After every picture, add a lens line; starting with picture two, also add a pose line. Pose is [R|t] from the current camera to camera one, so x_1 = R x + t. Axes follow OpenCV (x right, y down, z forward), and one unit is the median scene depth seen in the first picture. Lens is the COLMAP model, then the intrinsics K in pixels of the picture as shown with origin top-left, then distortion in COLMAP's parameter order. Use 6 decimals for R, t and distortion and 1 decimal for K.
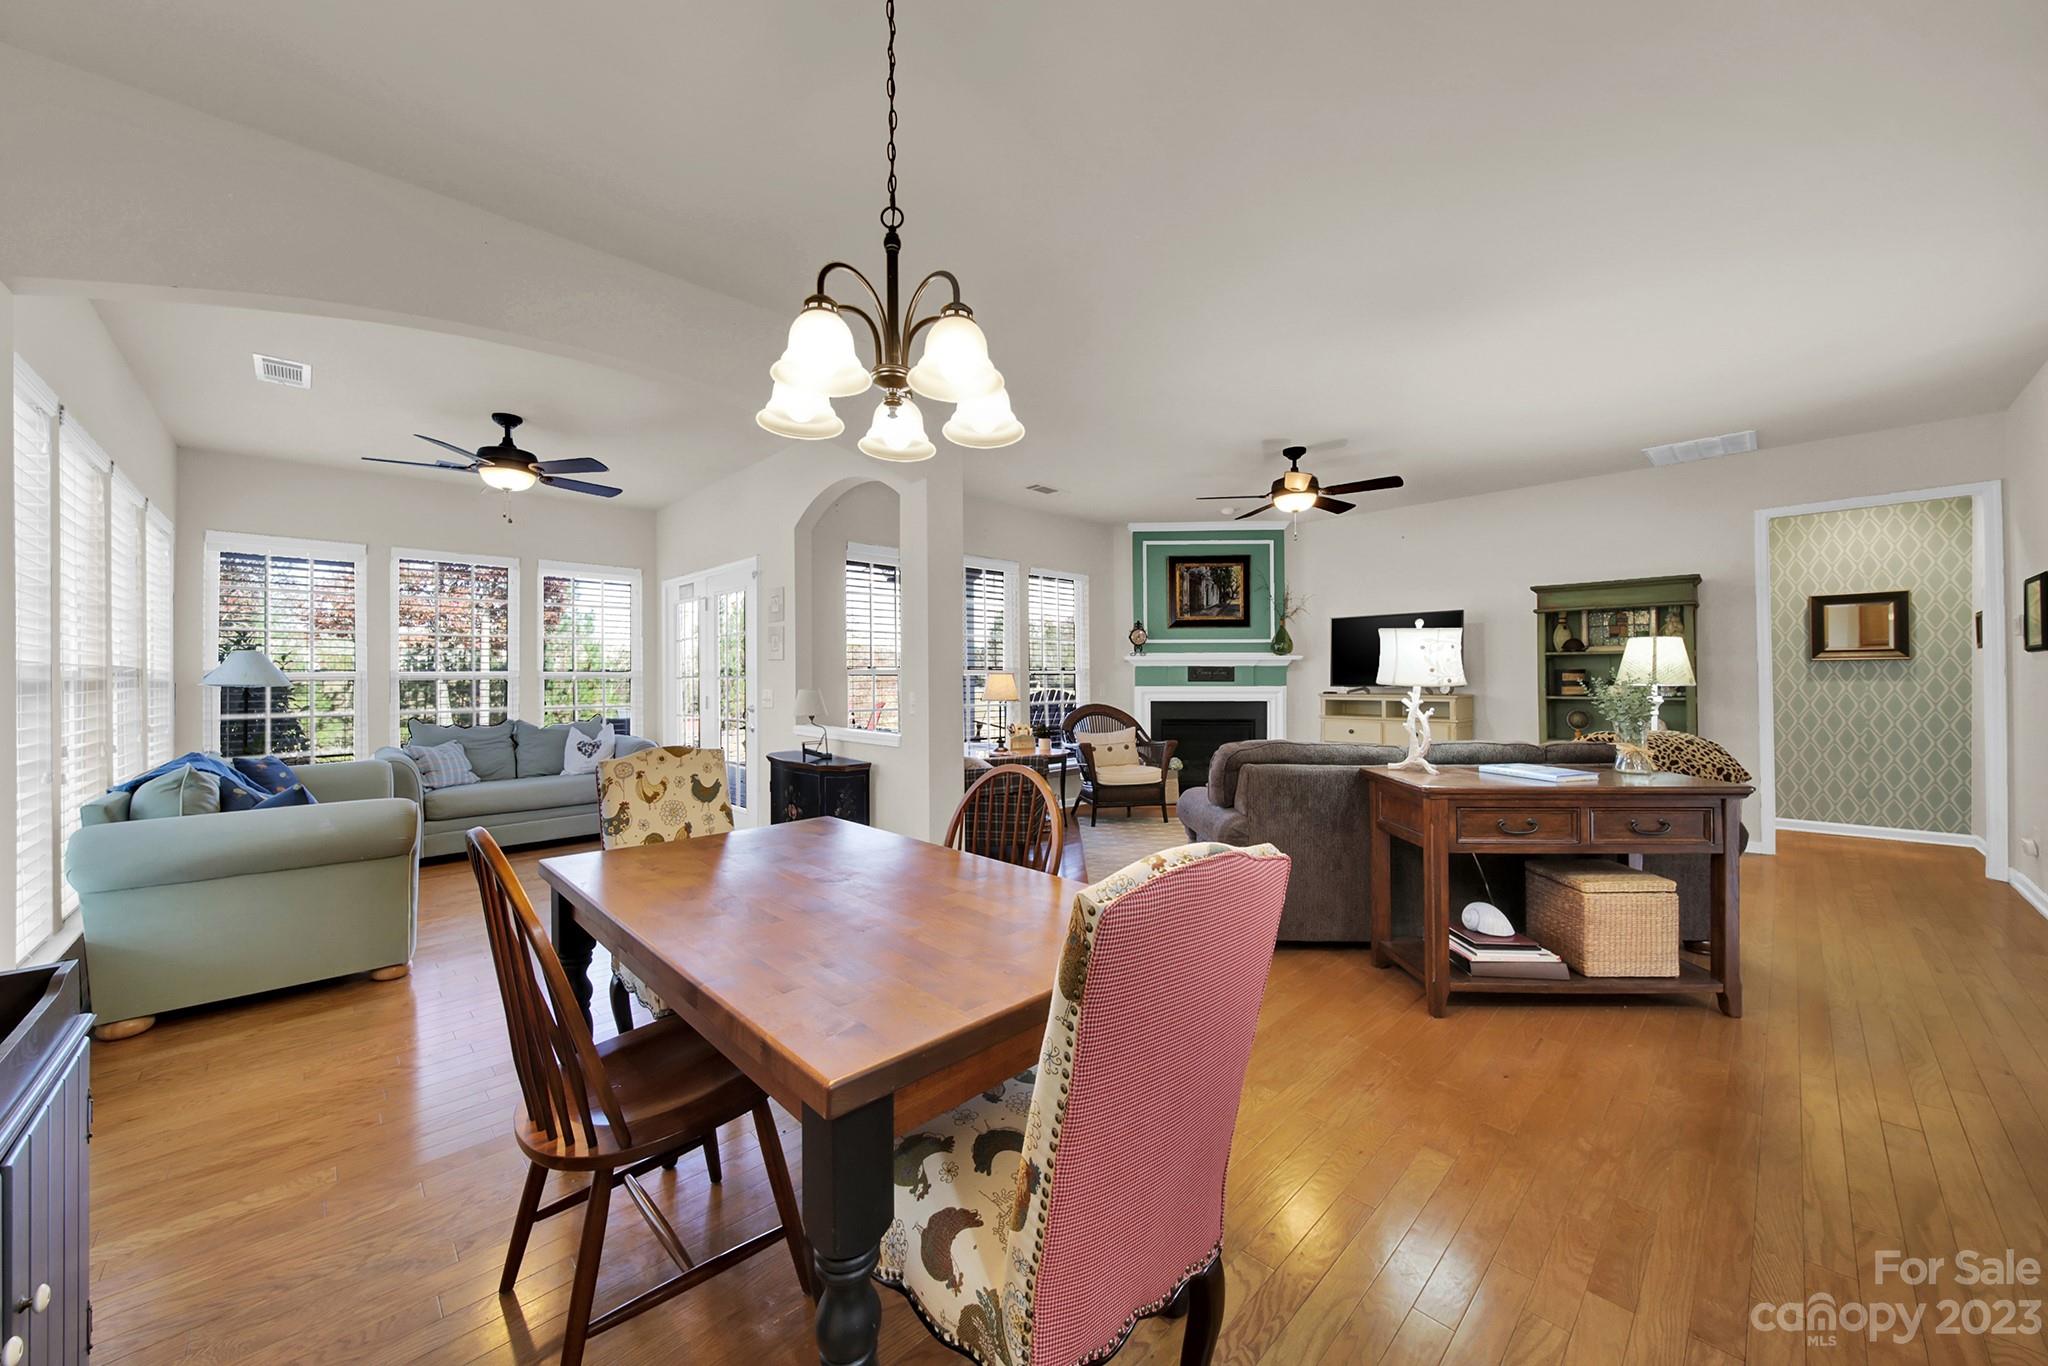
lens RADIAL K [[734.0, 0, 1019.0], [0, 734.0, 671.3], [0, 0, 1]] dist [-0.000739, 0.000006]
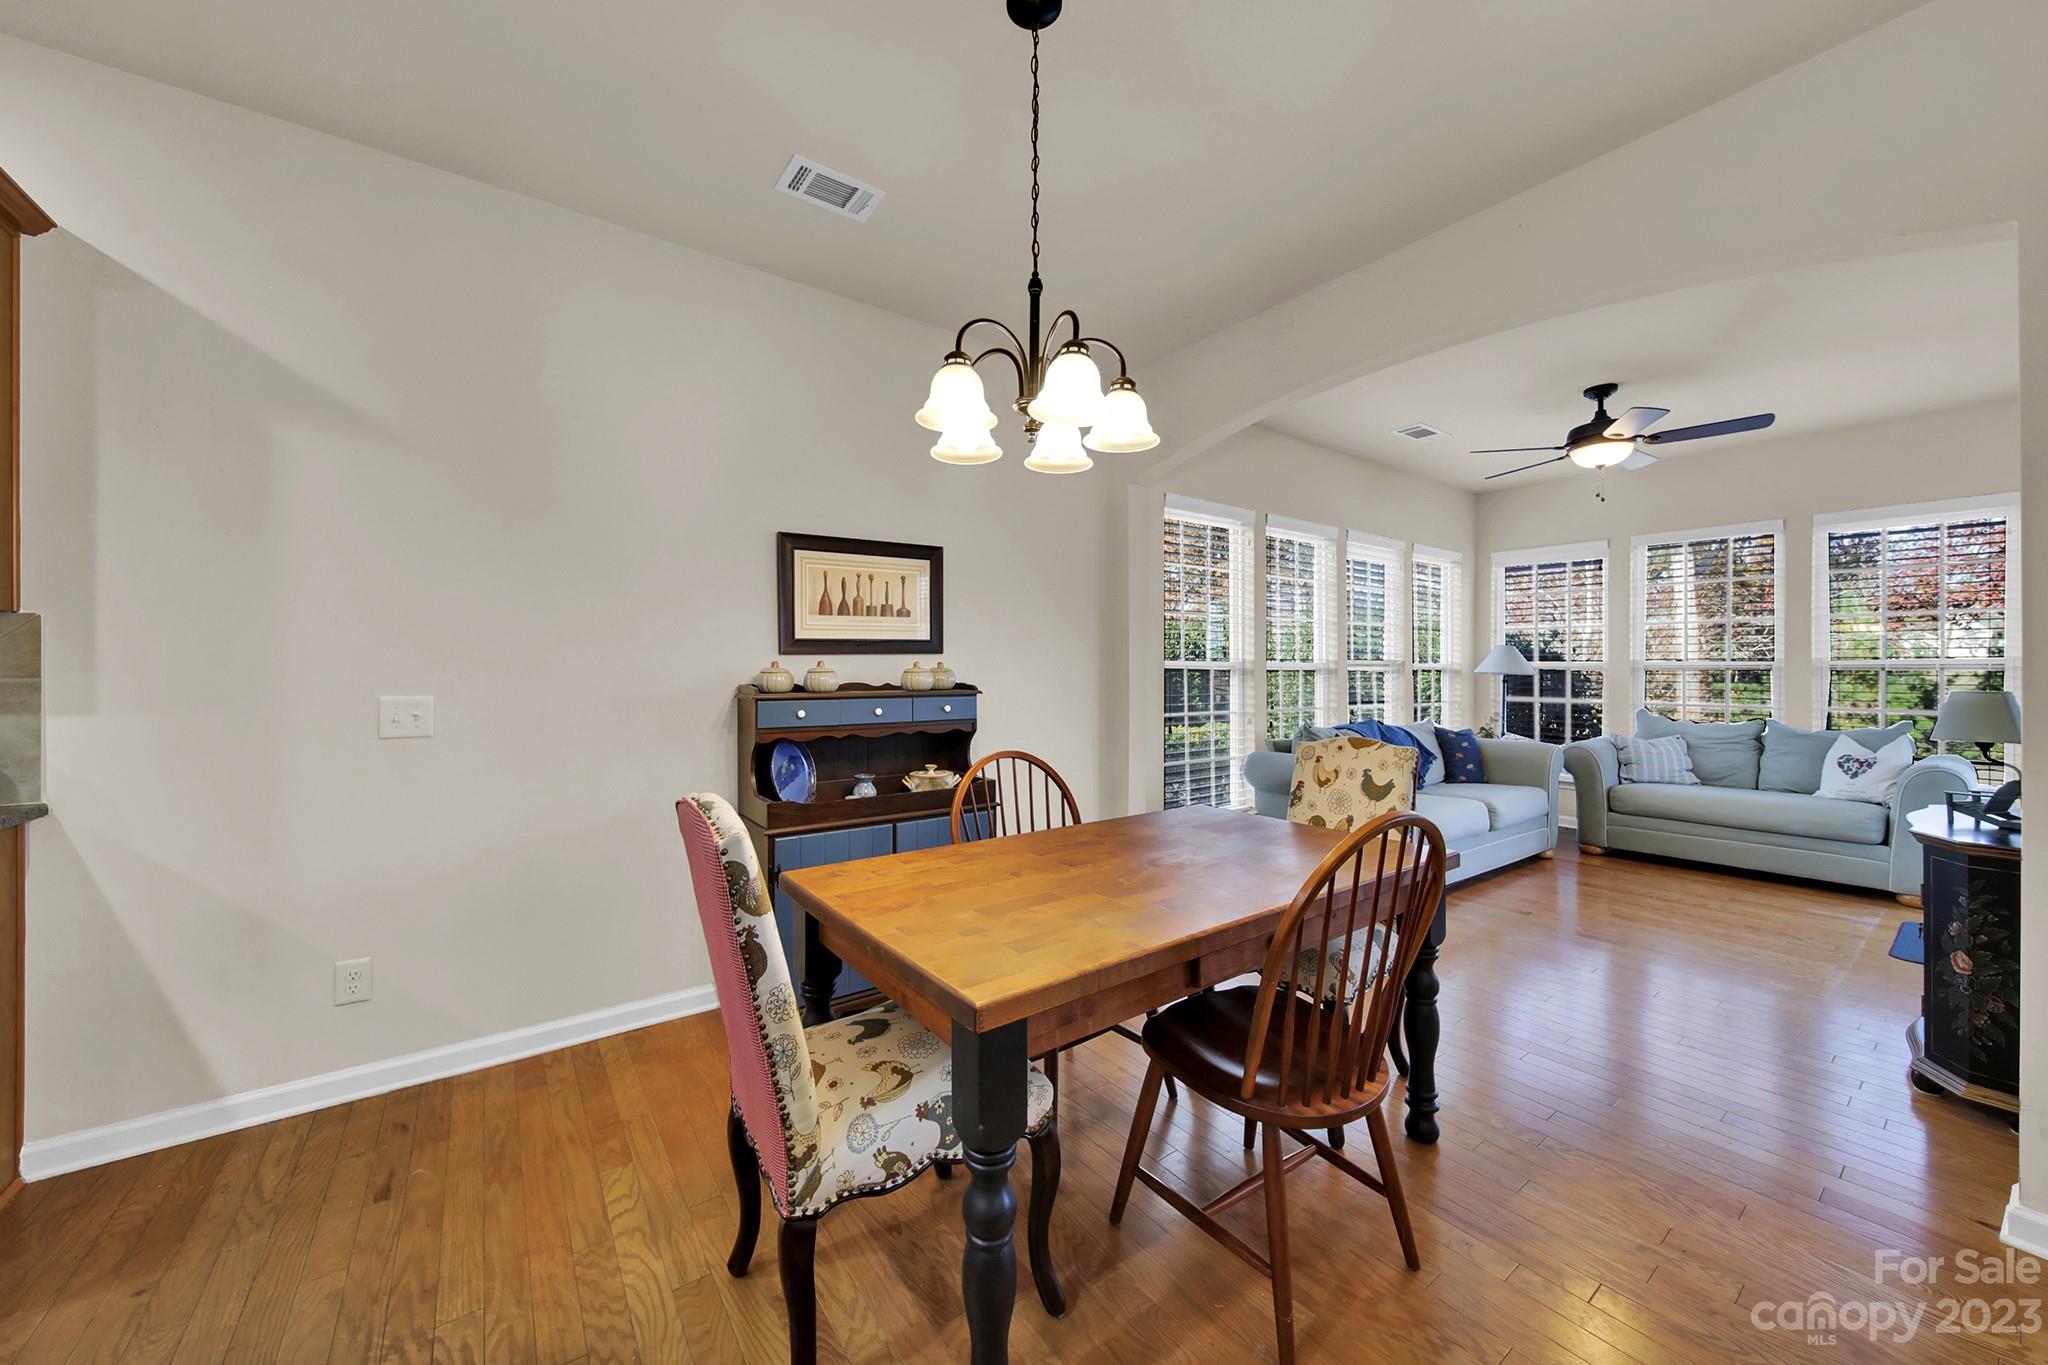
lens RADIAL K [[732.8, 0, 1010.7], [0, 732.8, 673.4], [0, 0, 1]] dist [0.001451, -0.002761]
pose [[-0.144003, 0.010655, -0.989520, 0.253339], [0.008139, 0.999921, 0.009582, 0.000881], [0.989544, -0.006674, -0.144078, 0.298189]]
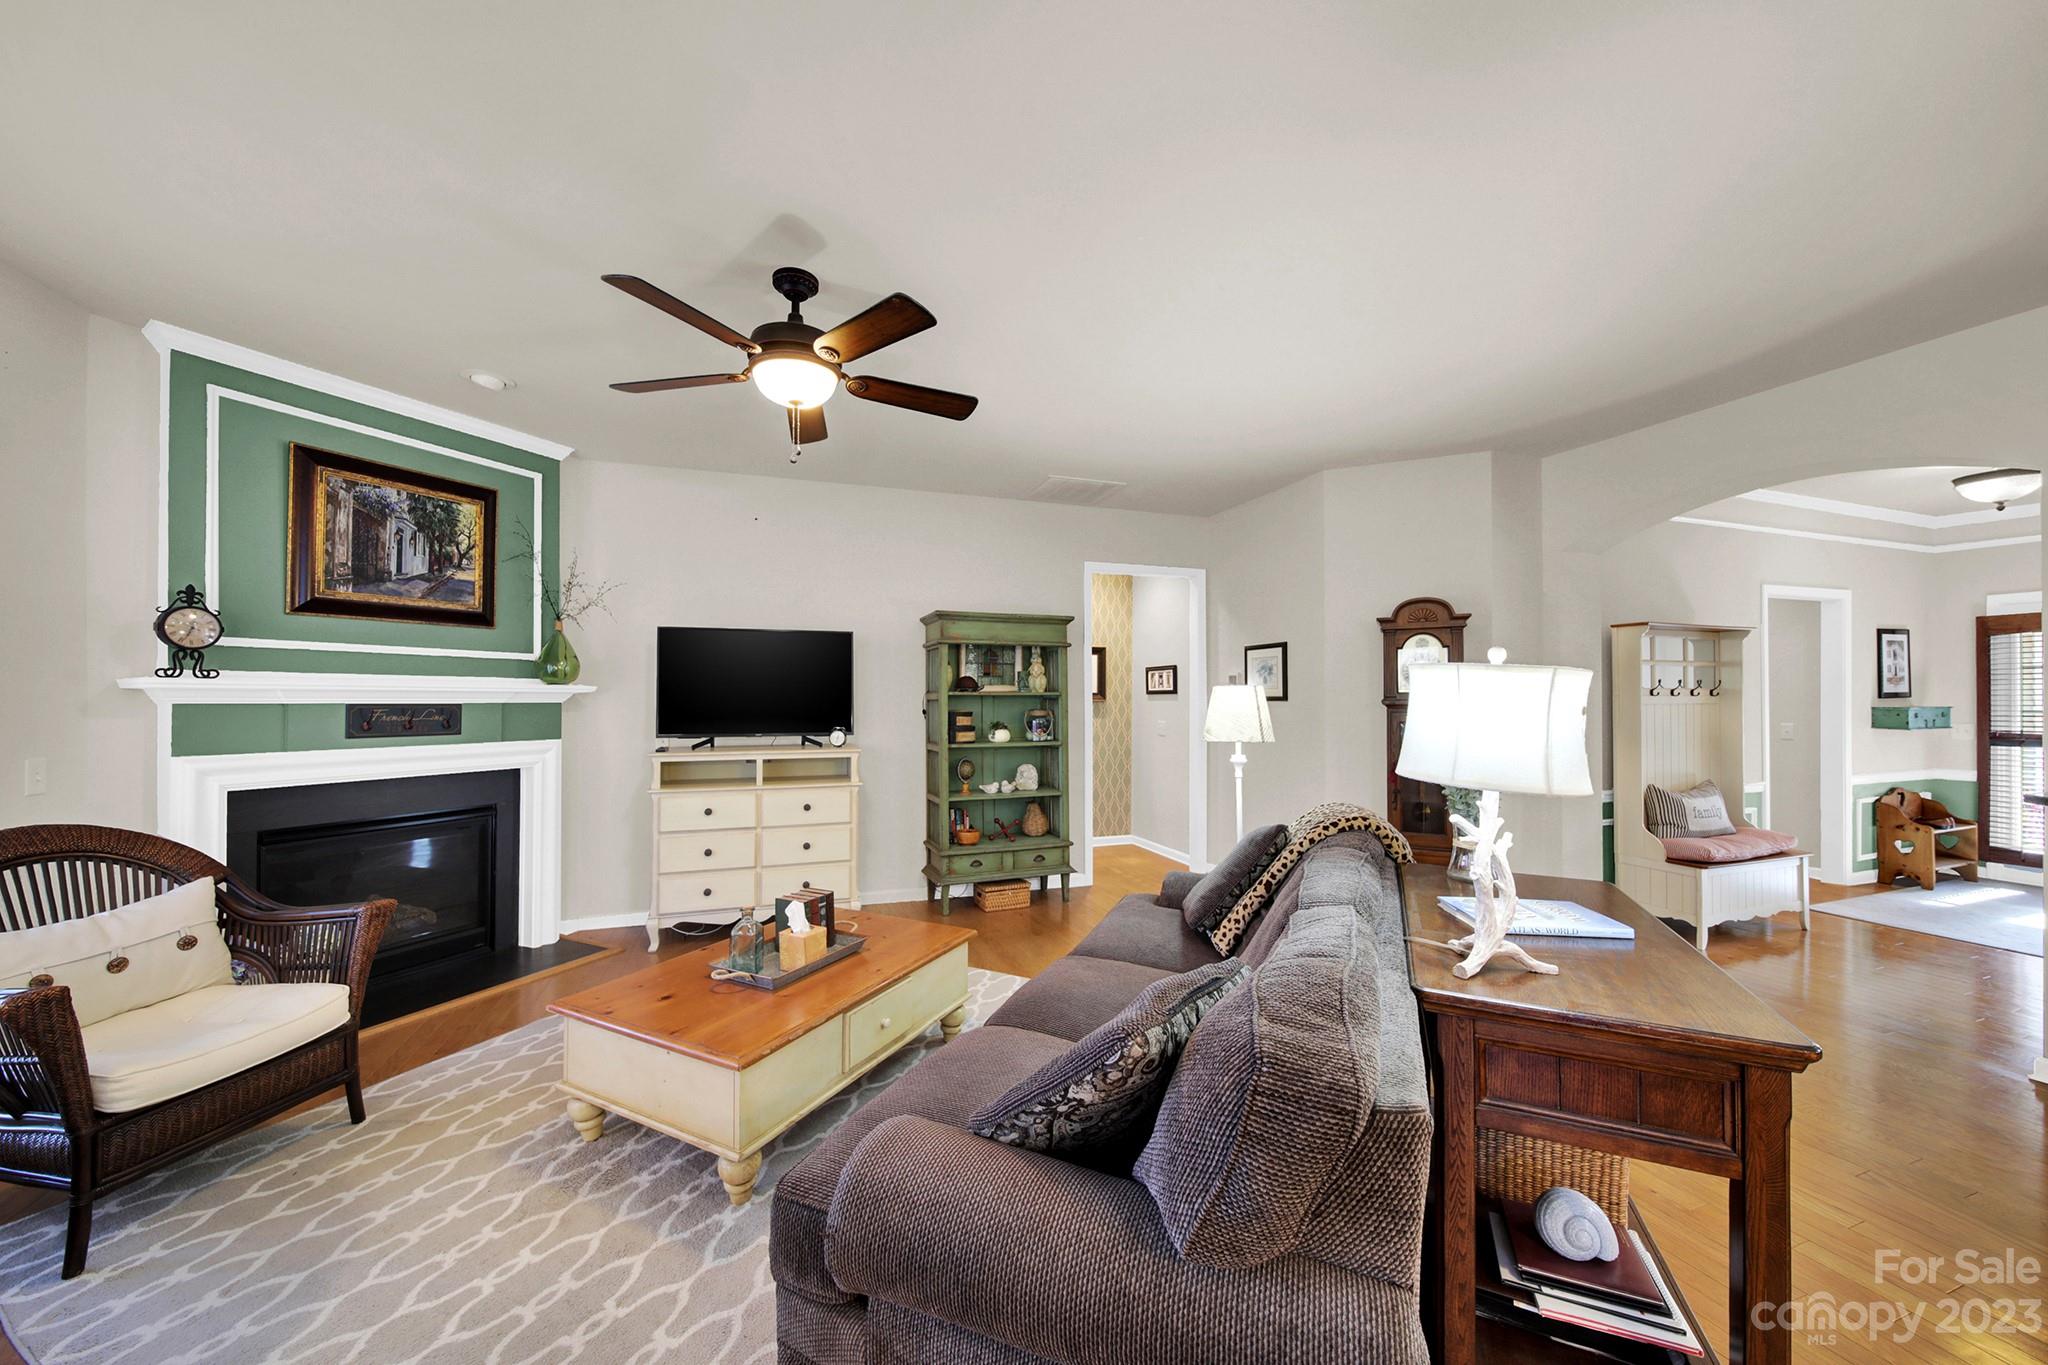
lens RADIAL K [[751.1, 0, 1019.0], [0, 751.1, 688.2], [0, 0, 1]] dist [-0.000147, -0.000024]
pose [[0.410356, 0.018057, 0.911747, -0.020197], [-0.009411, 0.999835, -0.015566, -0.017361], [-0.911877, -0.002193, 0.410458, 0.586051]]
